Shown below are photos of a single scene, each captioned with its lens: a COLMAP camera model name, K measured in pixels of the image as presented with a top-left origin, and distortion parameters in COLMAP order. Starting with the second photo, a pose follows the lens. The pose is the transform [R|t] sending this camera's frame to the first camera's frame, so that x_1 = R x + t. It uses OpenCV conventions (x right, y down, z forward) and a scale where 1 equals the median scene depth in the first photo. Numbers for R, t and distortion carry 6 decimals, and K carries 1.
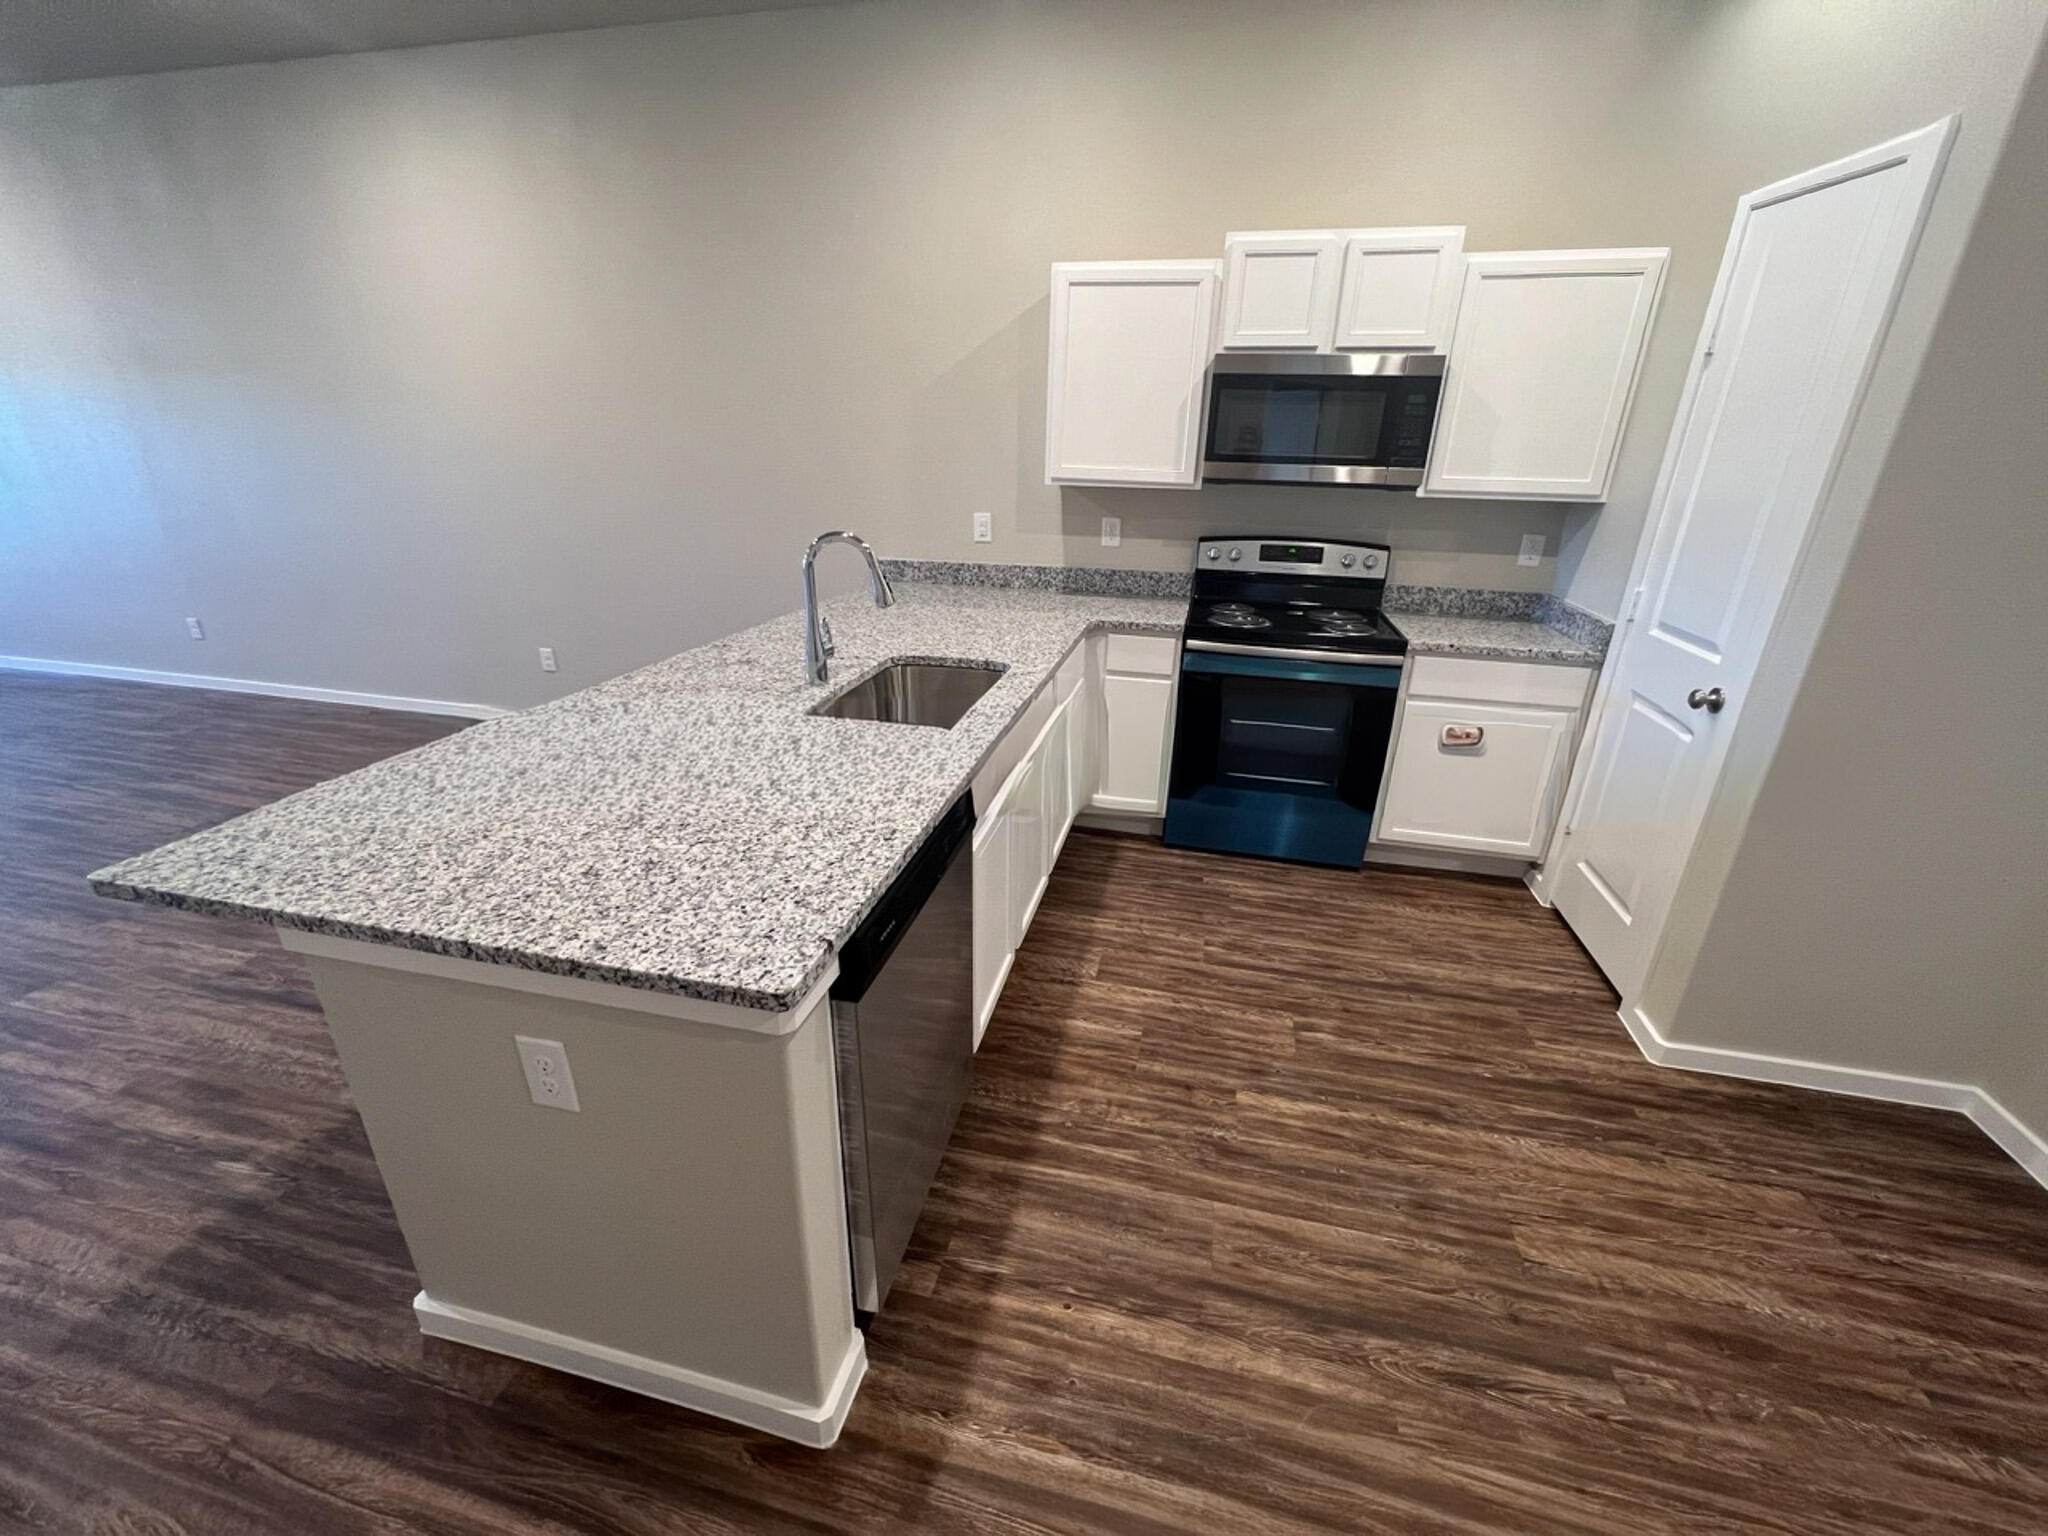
lens RADIAL K [[820.7, 0, 1025.6], [0, 820.7, 774.8], [0, 0, 1]] dist [-0.001491, 0.000537]
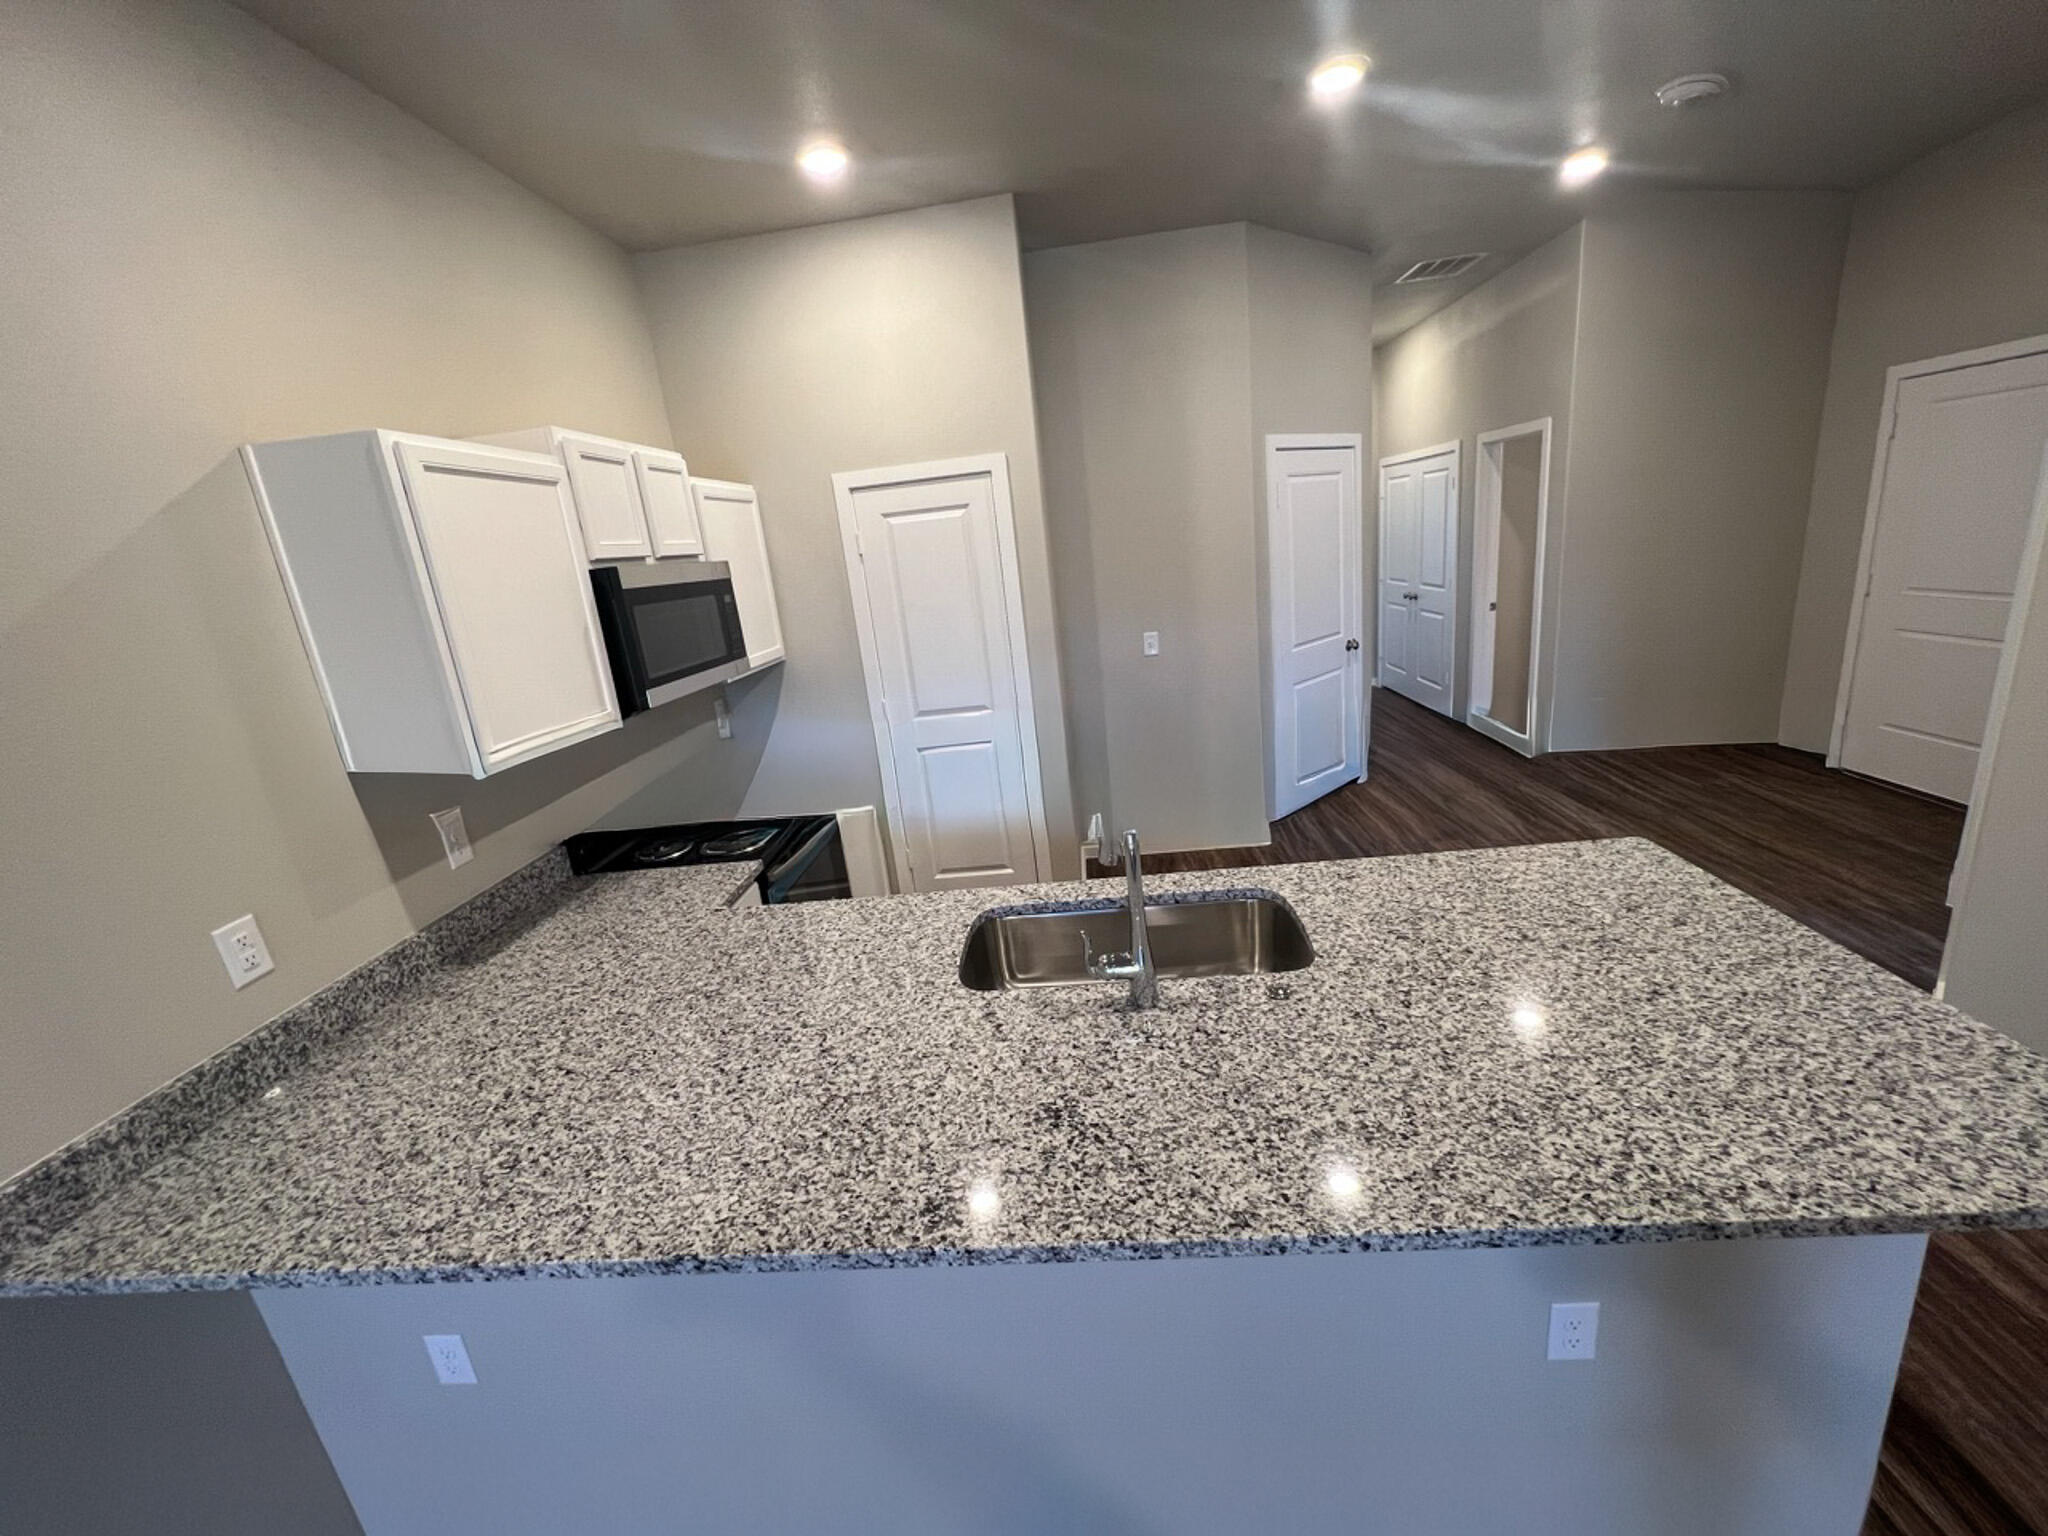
lens RADIAL K [[820.7, 0, 1016.7], [0, 820.7, 773.3], [0, 0, 1]] dist [-0.001491, 0.000537]
pose [[-0.161999, -0.268107, 0.949671, -0.711121], [0.466426, 0.827286, 0.313121, -0.453836], [-0.869599, 0.493677, -0.008967, 0.838279]]
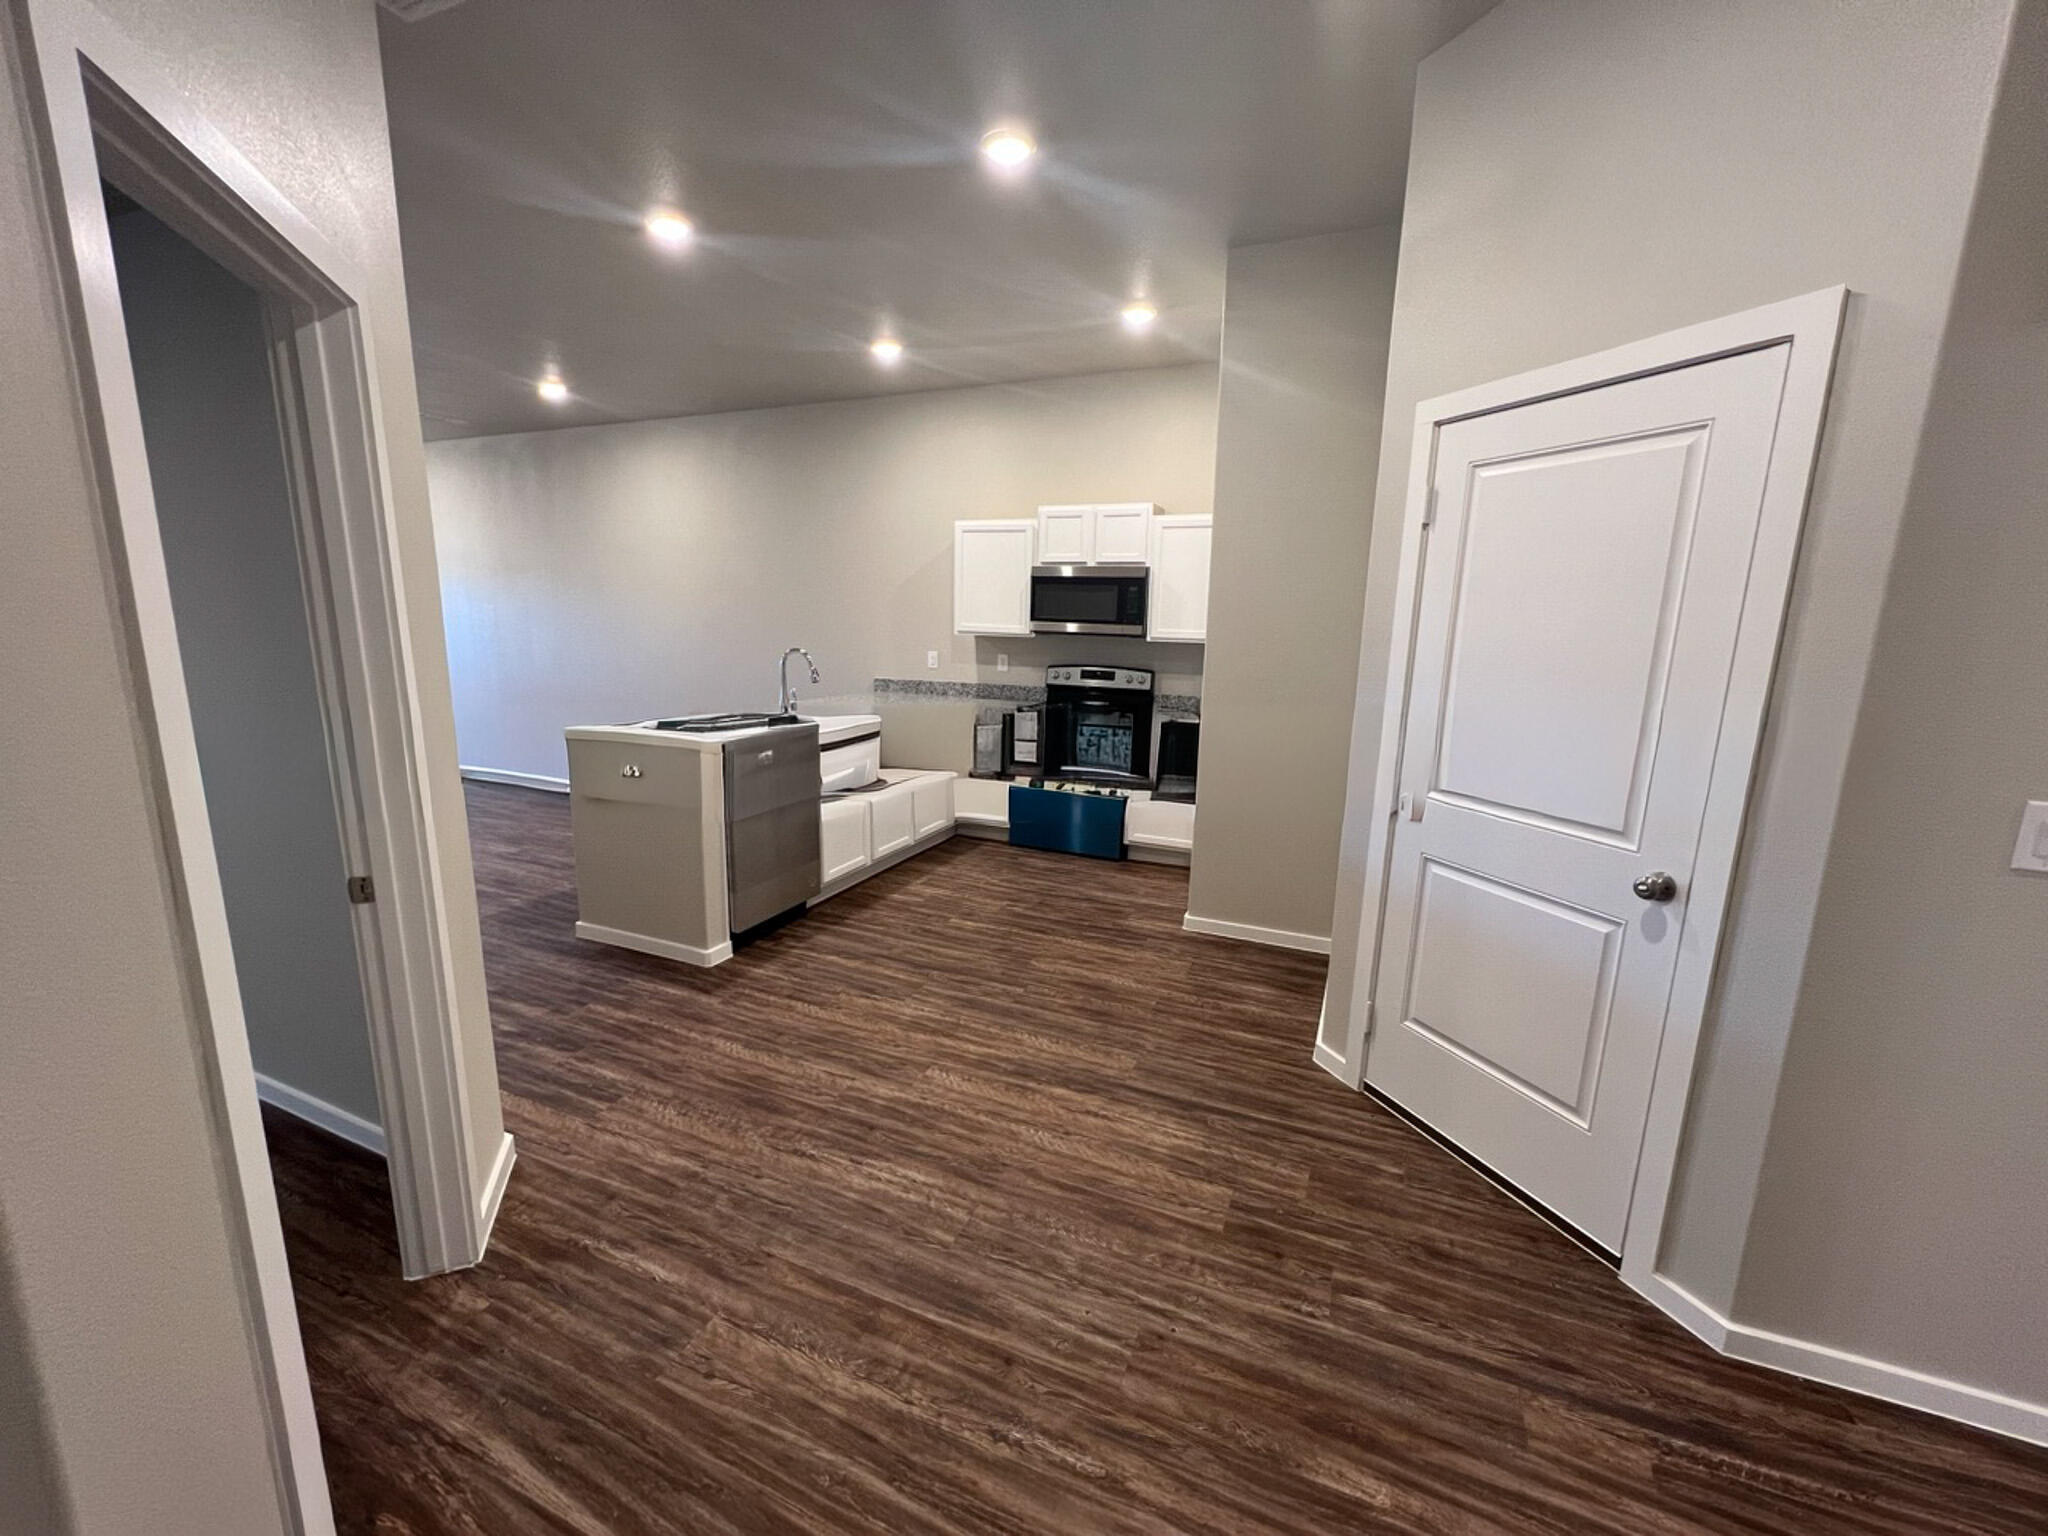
lens RADIAL K [[820.7, 0, 1032.1], [0, 820.7, 782.6], [0, 0, 1]] dist [-0.001491, 0.000537]
pose [[0.985183, 0.036353, -0.167610, 0.611655], [-0.066231, 0.982108, -0.176287, 0.317098], [0.158202, 0.184776, 0.969964, -0.765494]]
